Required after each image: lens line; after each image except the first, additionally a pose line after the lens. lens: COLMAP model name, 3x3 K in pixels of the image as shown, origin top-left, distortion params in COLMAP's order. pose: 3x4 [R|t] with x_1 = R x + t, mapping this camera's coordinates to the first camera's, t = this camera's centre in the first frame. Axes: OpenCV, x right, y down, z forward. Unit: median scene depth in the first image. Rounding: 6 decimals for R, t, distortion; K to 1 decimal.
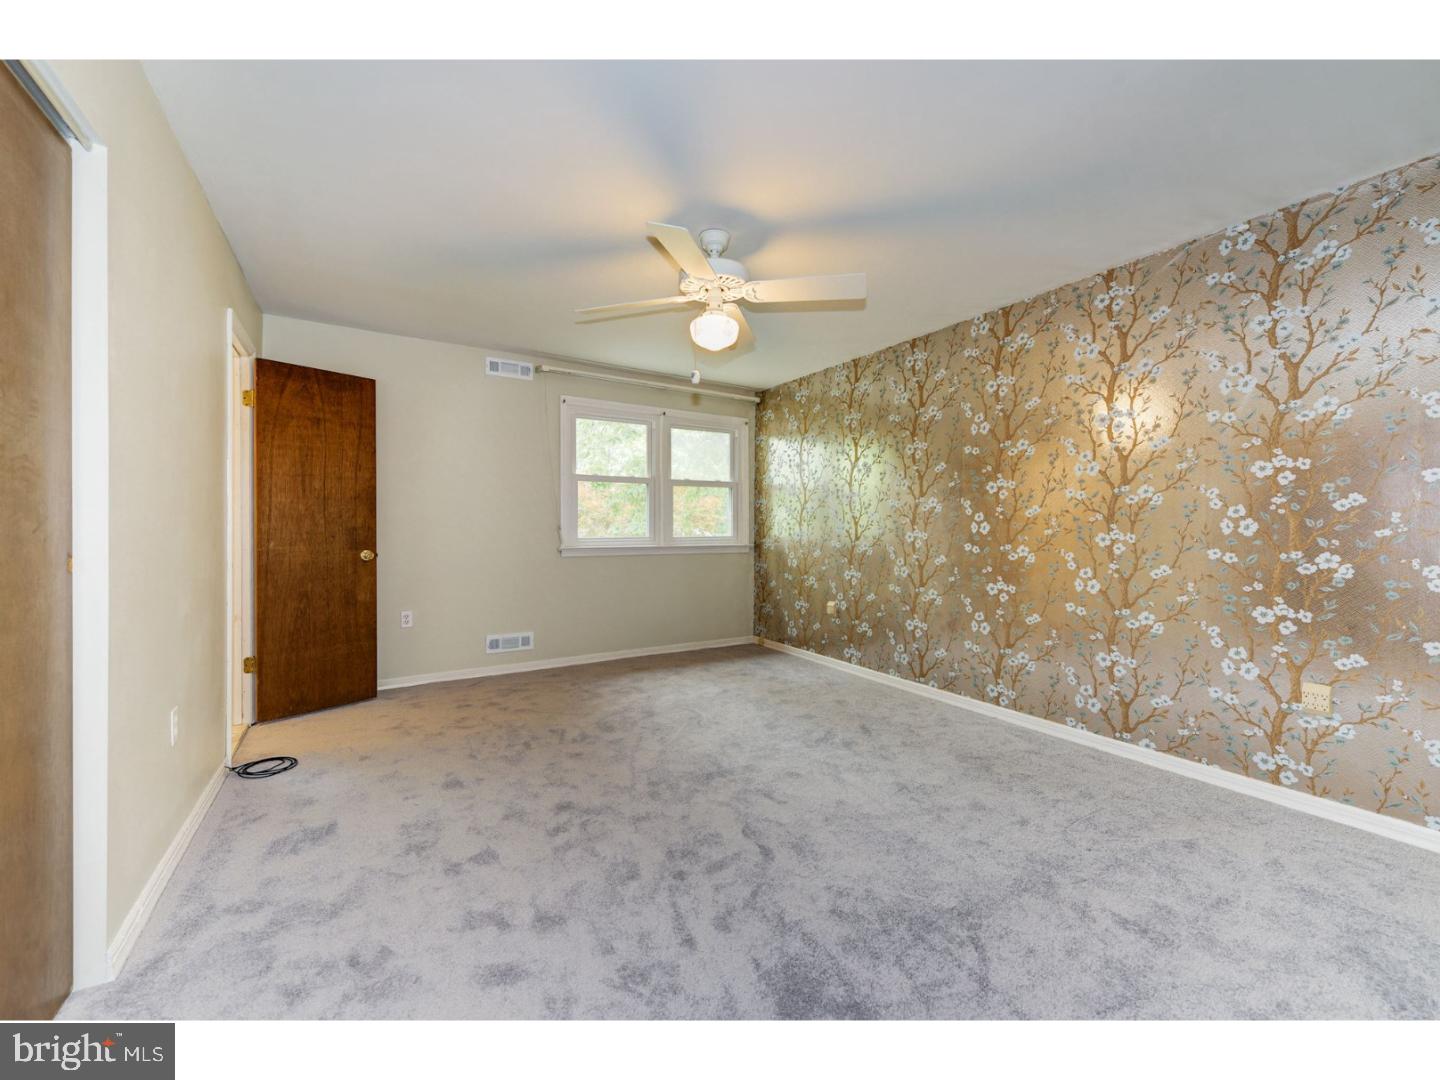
lens RADIAL K [[580.2, 0, 715.3], [0, 580.2, 529.0], [0, 0, 1]] dist [0.020989, 0.000166]
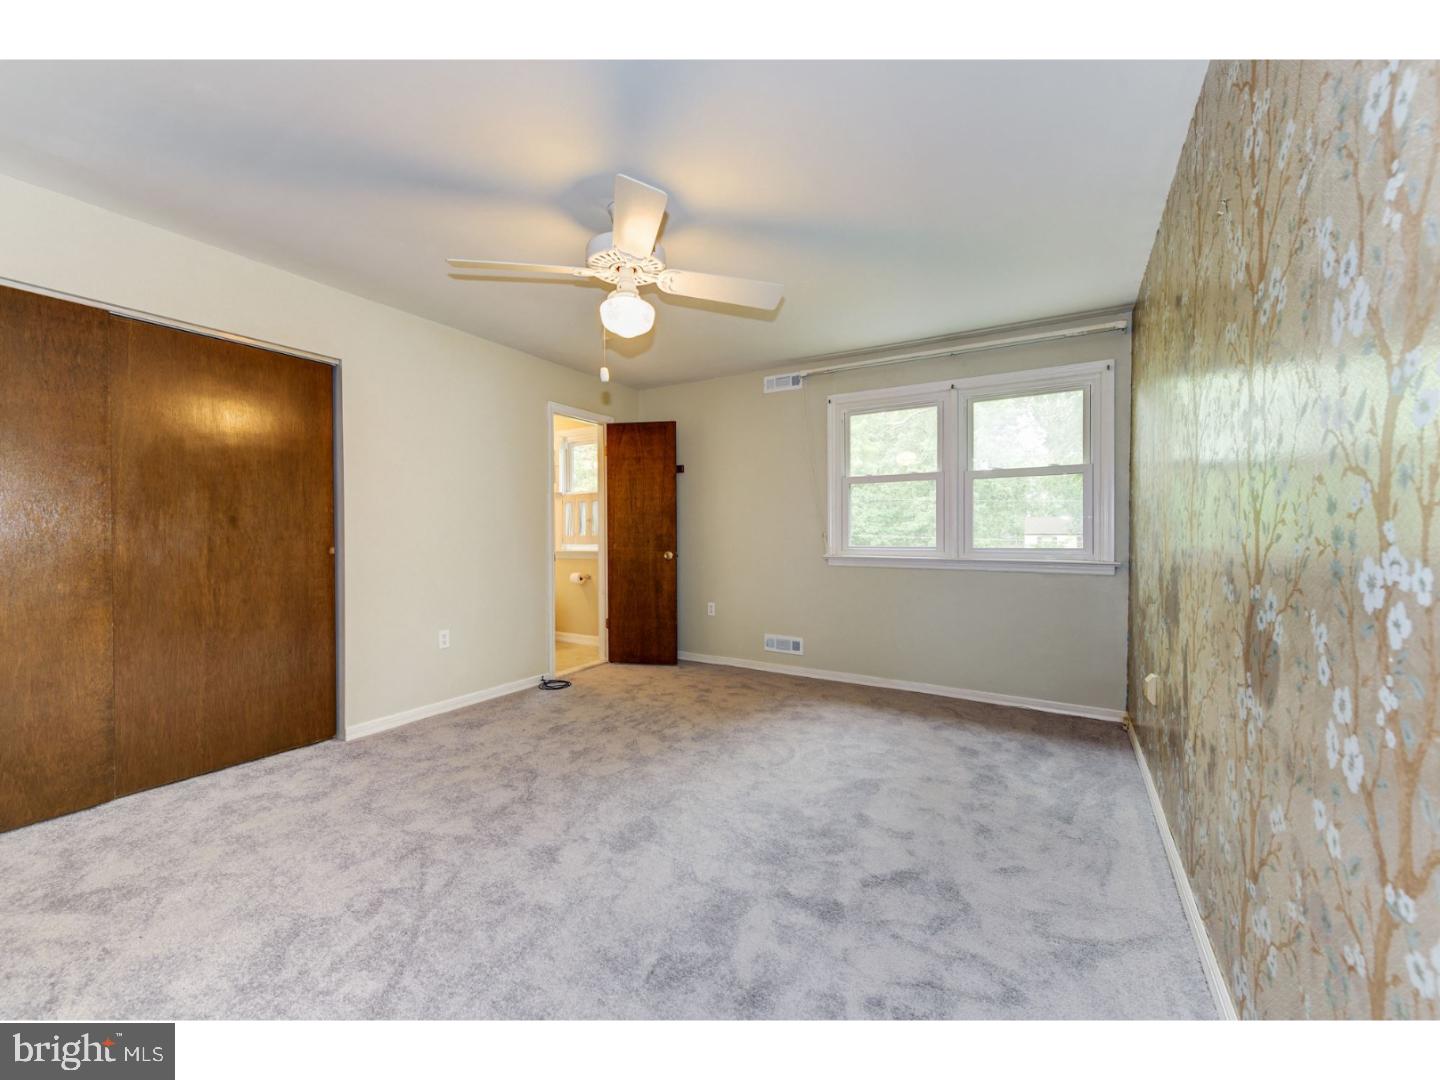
lens RADIAL K [[580.2, 0, 715.4], [0, 580.2, 538.2], [0, 0, 1]] dist [0.020989, 0.000166]
pose [[0.456987, 0.009477, -0.889423, 0.528632], [-0.000921, 0.999948, 0.010181, -0.006456], [0.889473, -0.003833, 0.456972, 0.421135]]
